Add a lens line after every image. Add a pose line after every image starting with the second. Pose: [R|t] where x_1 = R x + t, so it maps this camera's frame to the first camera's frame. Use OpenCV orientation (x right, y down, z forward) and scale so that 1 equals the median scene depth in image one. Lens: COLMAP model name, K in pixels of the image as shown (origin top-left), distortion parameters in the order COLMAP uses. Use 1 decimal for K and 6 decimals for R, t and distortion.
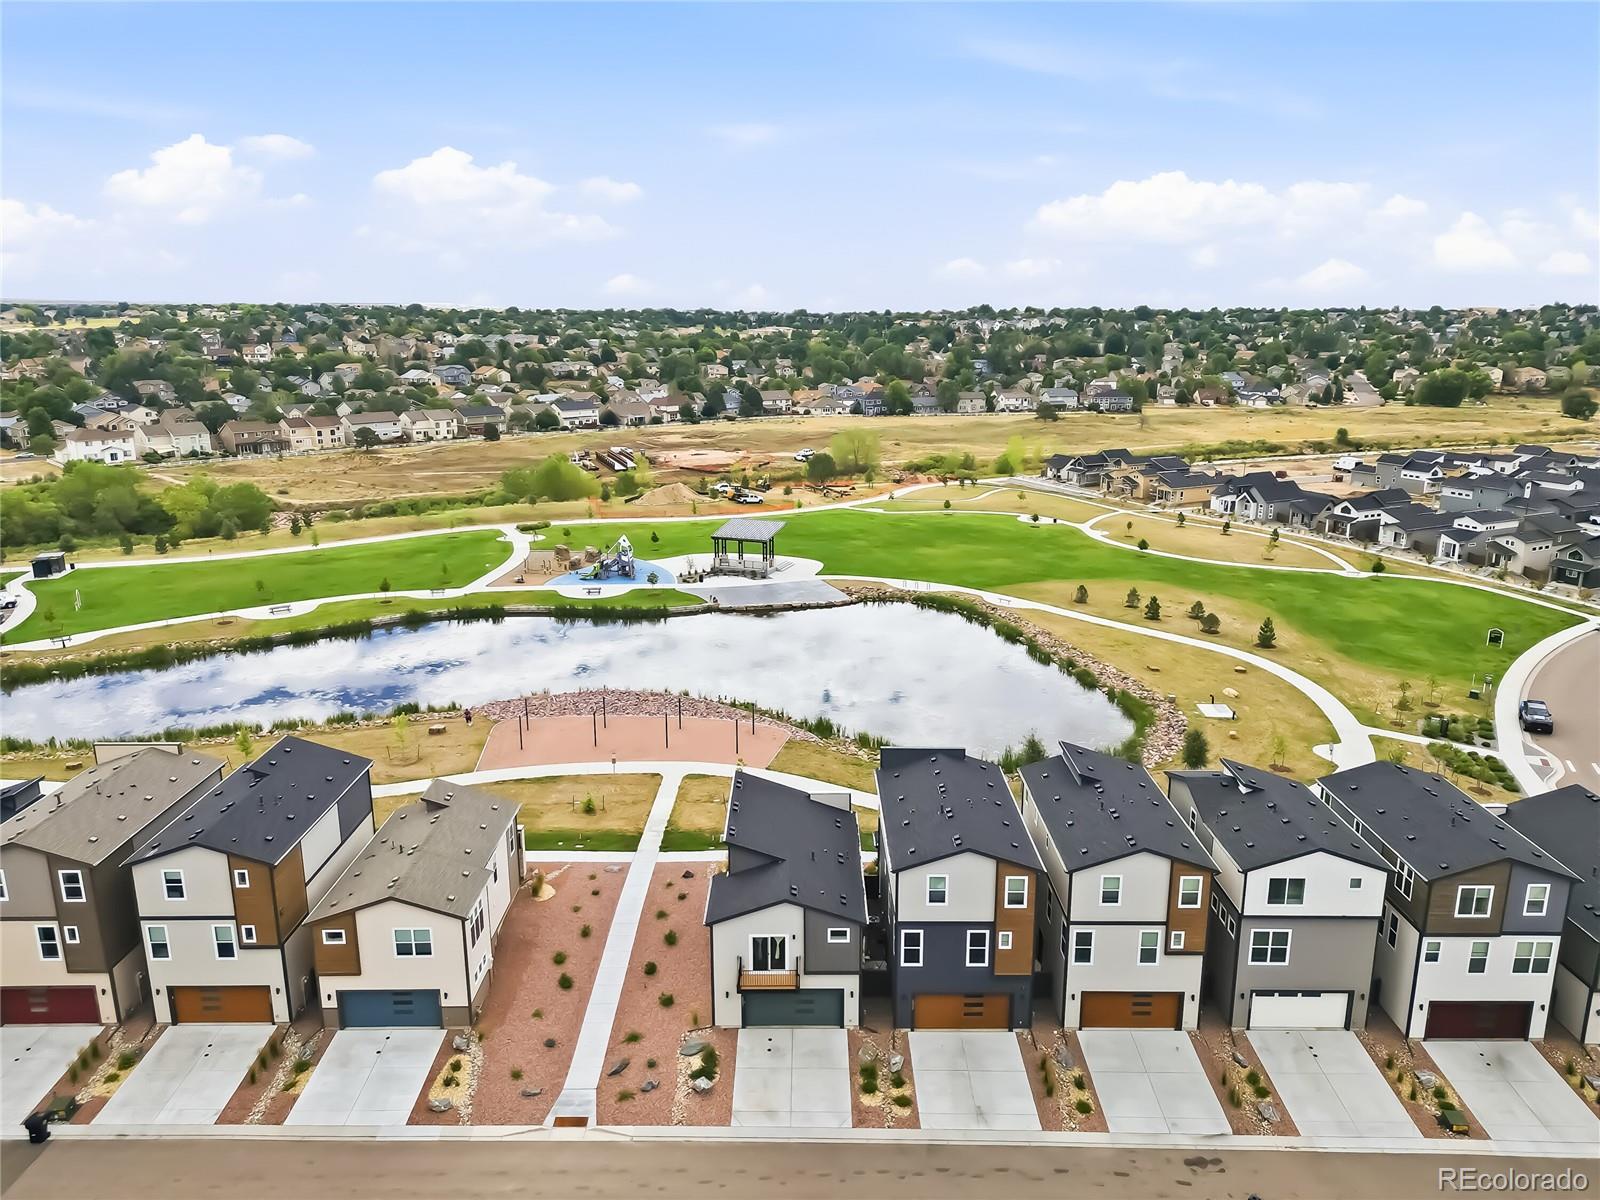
lens RADIAL K [[1118.2, 0, 800.0], [0, 1118.2, 600.0], [0, 0, 1]] dist [0.075597, -0.080045]
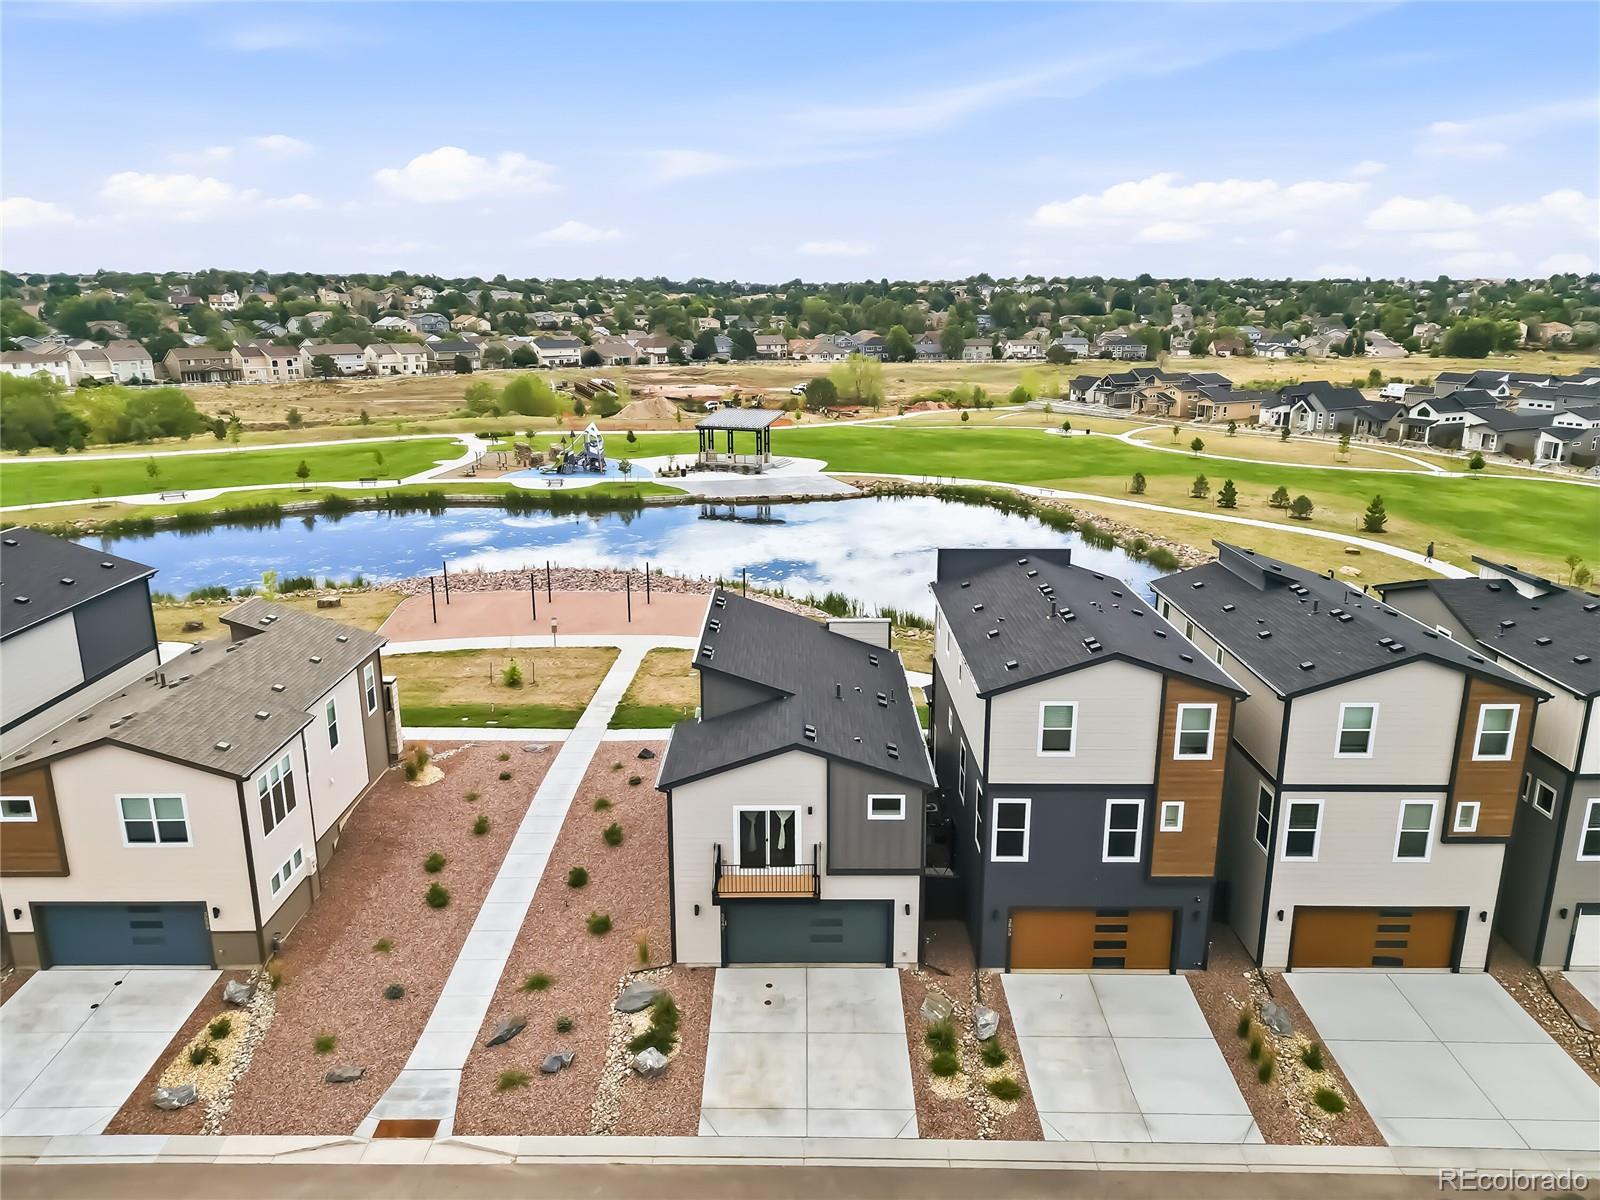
lens RADIAL K [[1118.2, 0, 800.0], [0, 1118.2, 600.0], [0, 0, 1]] dist [0.075597, -0.080045]
pose [[0.999982, 0.001603, 0.005800, -0.005615], [-0.001684, 0.999901, 0.013984, 0.071698], [-0.005777, -0.013993, 0.999885, 0.165072]]
